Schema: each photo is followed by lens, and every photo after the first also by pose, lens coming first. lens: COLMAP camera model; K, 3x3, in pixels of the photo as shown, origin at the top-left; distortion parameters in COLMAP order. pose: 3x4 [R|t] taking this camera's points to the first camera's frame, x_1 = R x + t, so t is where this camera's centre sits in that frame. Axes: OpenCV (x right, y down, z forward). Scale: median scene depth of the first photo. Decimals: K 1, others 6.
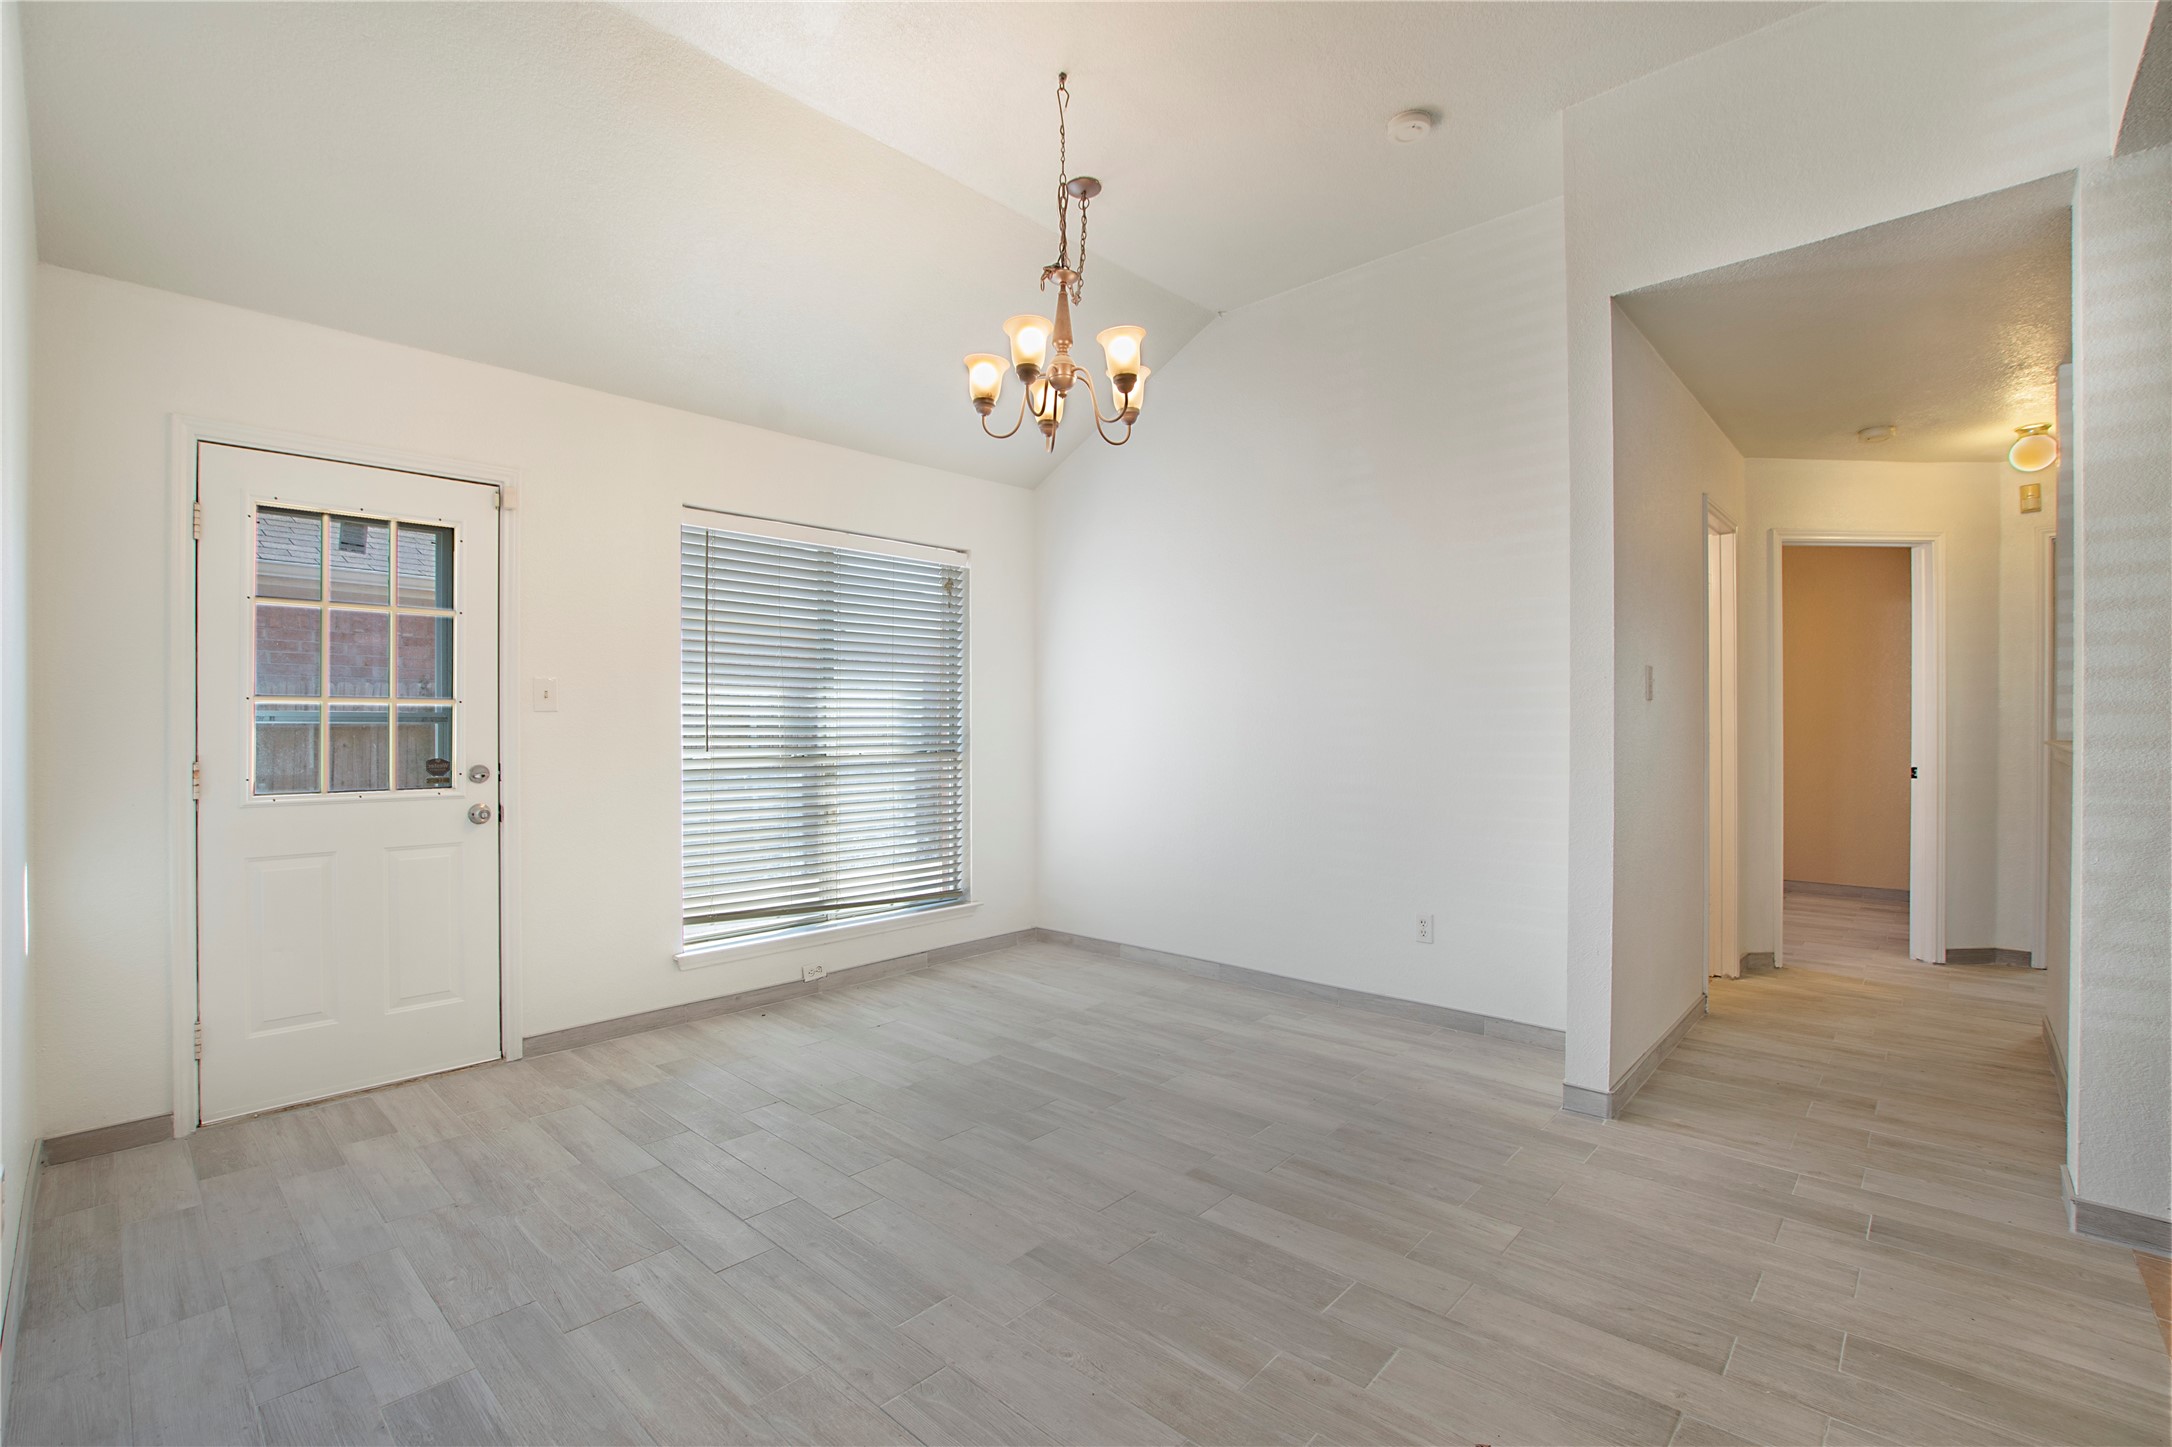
lens RADIAL K [[960.7, 0, 1118.8], [0, 960.7, 727.5], [0, 0, 1]] dist [-0.031410, 0.003079]
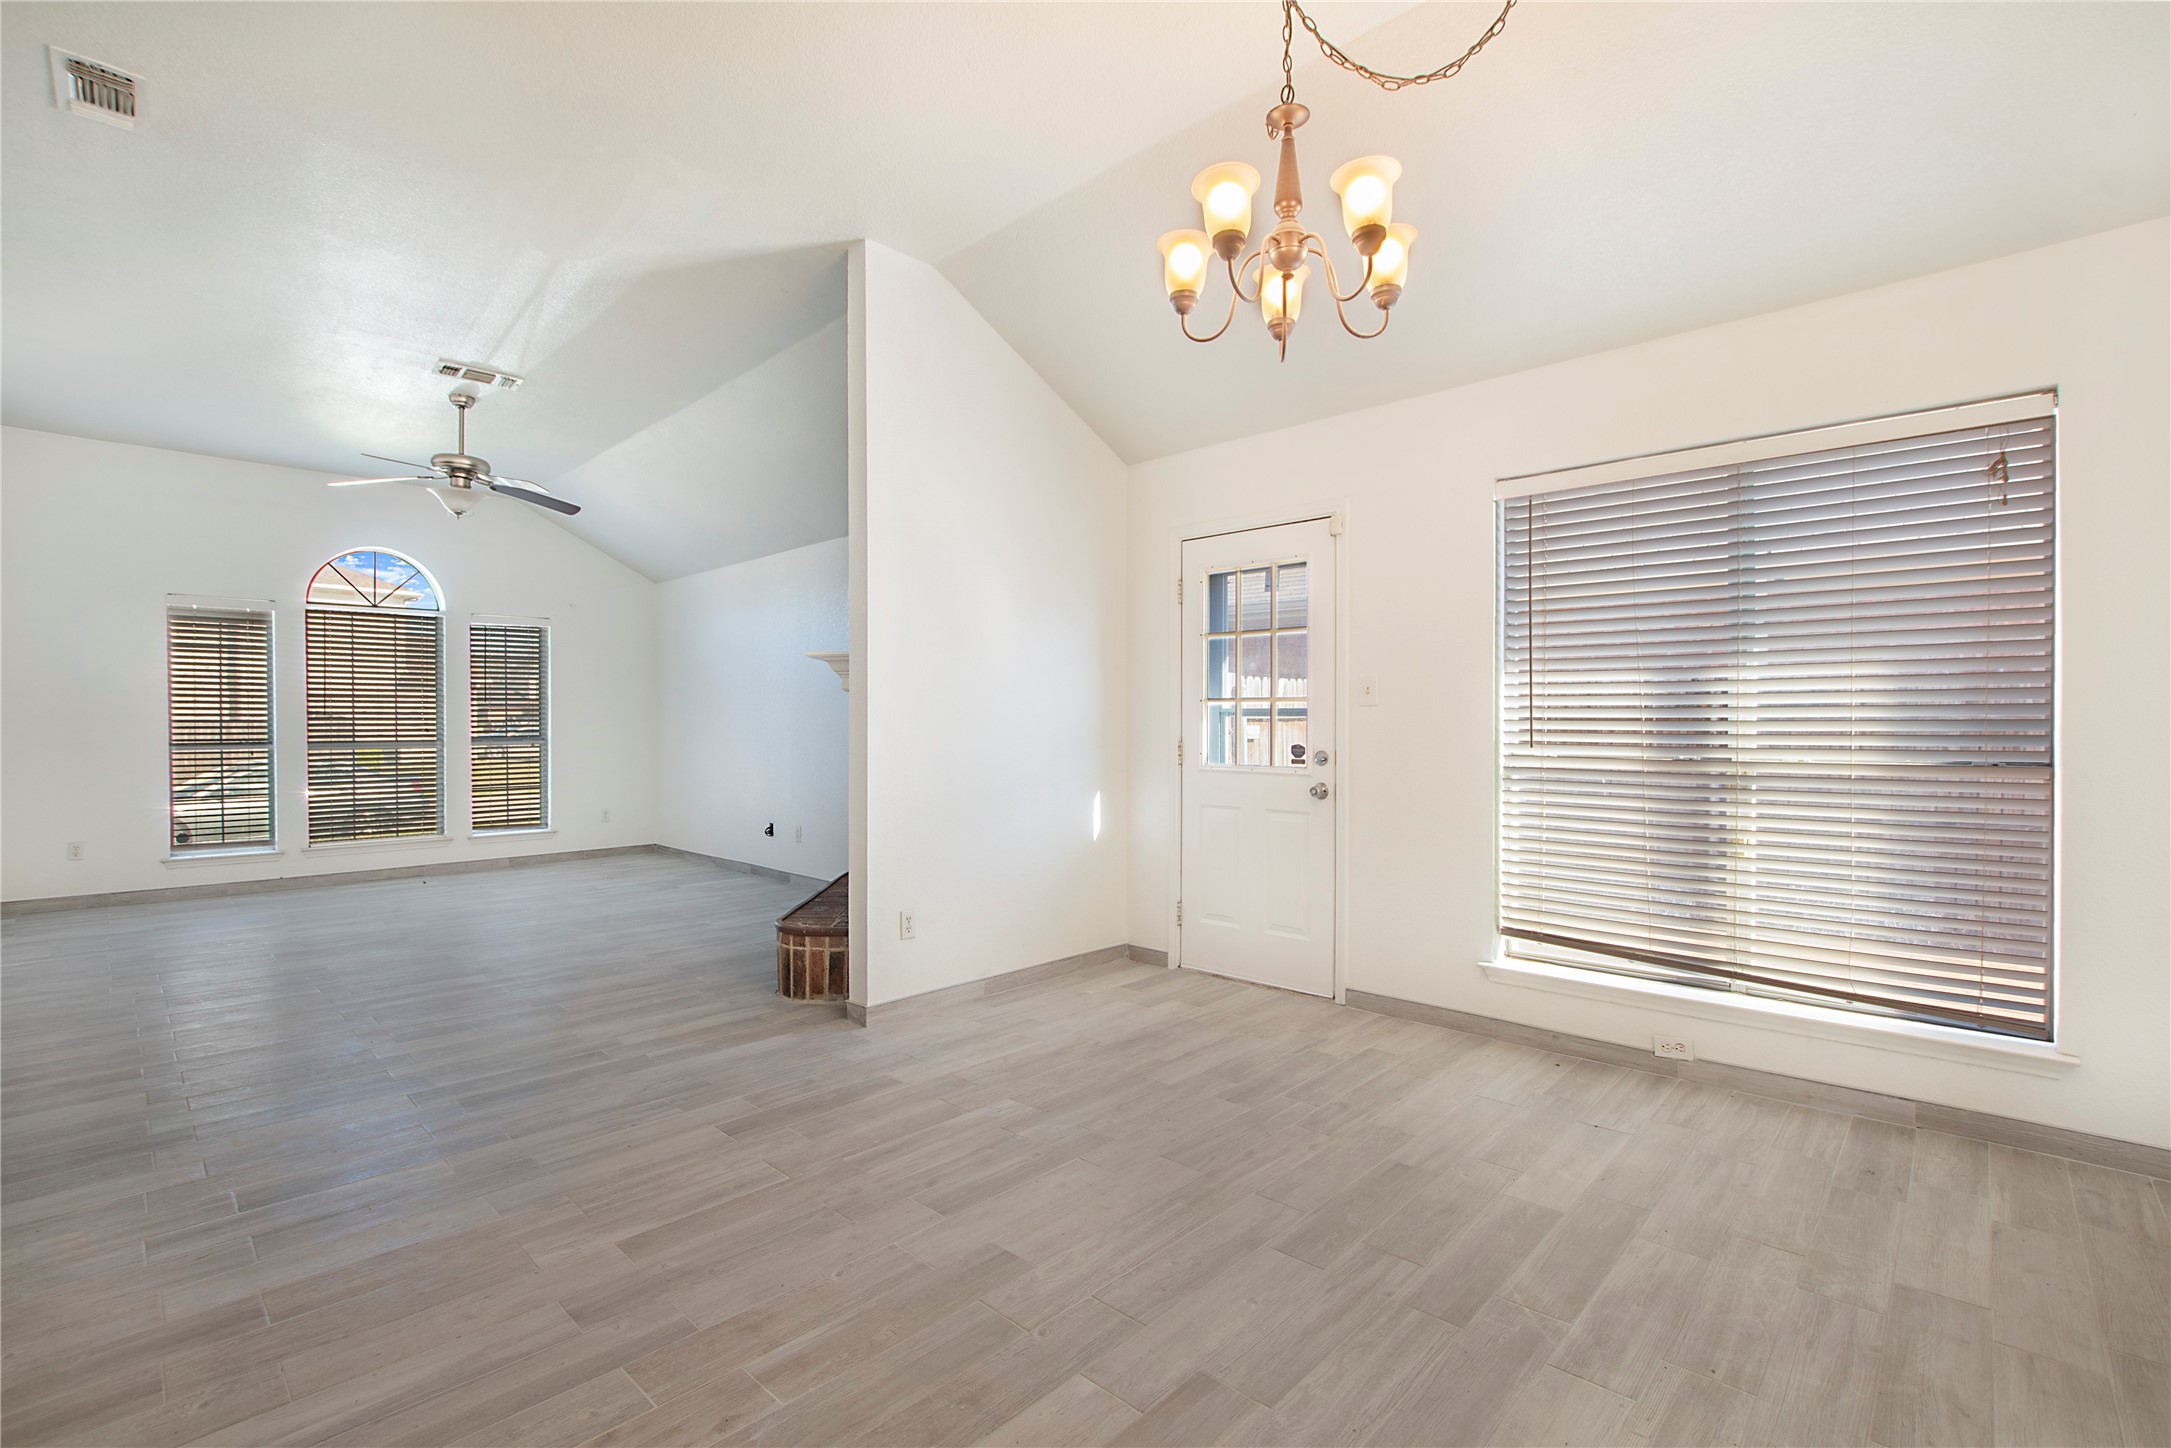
lens RADIAL K [[960.3, 0, 1029.2], [0, 960.3, 718.5], [0, 0, 1]] dist [-0.031410, 0.003079]
pose [[-0.063595, -0.000978, -0.997975, 0.495988], [0.002015, 0.999997, -0.001109, -0.002321], [0.997974, -0.002082, -0.063593, 0.602029]]
